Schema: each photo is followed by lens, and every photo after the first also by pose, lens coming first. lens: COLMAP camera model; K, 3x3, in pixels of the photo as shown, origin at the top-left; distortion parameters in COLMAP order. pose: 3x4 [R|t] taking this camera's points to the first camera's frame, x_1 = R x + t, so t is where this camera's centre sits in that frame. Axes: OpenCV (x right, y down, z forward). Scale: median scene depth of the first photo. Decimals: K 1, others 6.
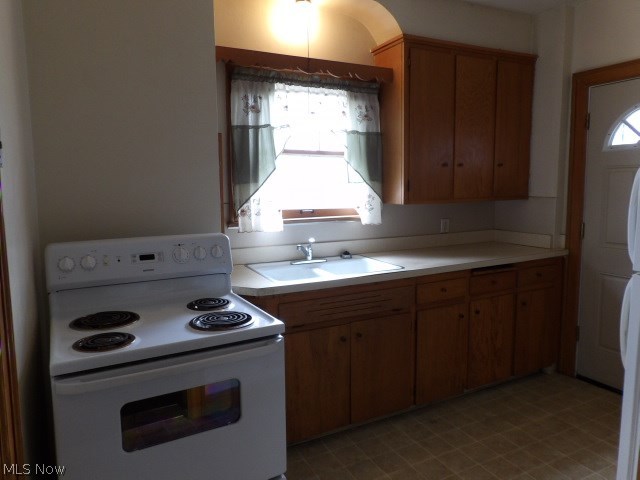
lens RADIAL K [[441.5, 0, 318.1], [0, 441.5, 236.5], [0, 0, 1]] dist [-0.021669, 0.013955]
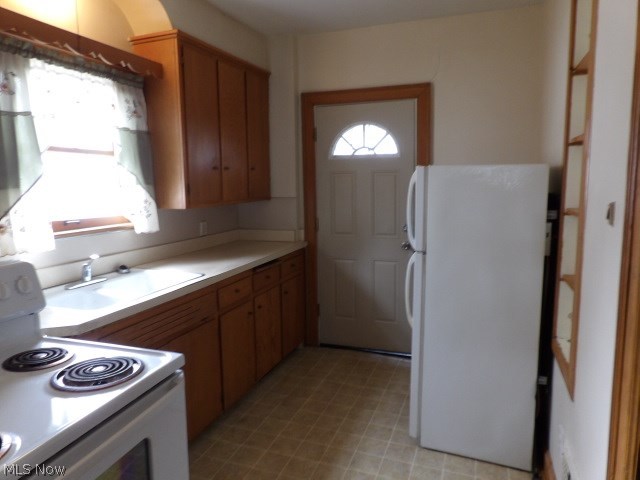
lens RADIAL K [[441.5, 0, 318.5], [0, 441.5, 237.2], [0, 0, 1]] dist [-0.021669, 0.013955]
pose [[0.747403, -0.082475, 0.659232, -0.224281], [0.082464, 0.996108, 0.031128, -0.017946], [-0.659233, 0.031097, 0.751295, 0.095104]]
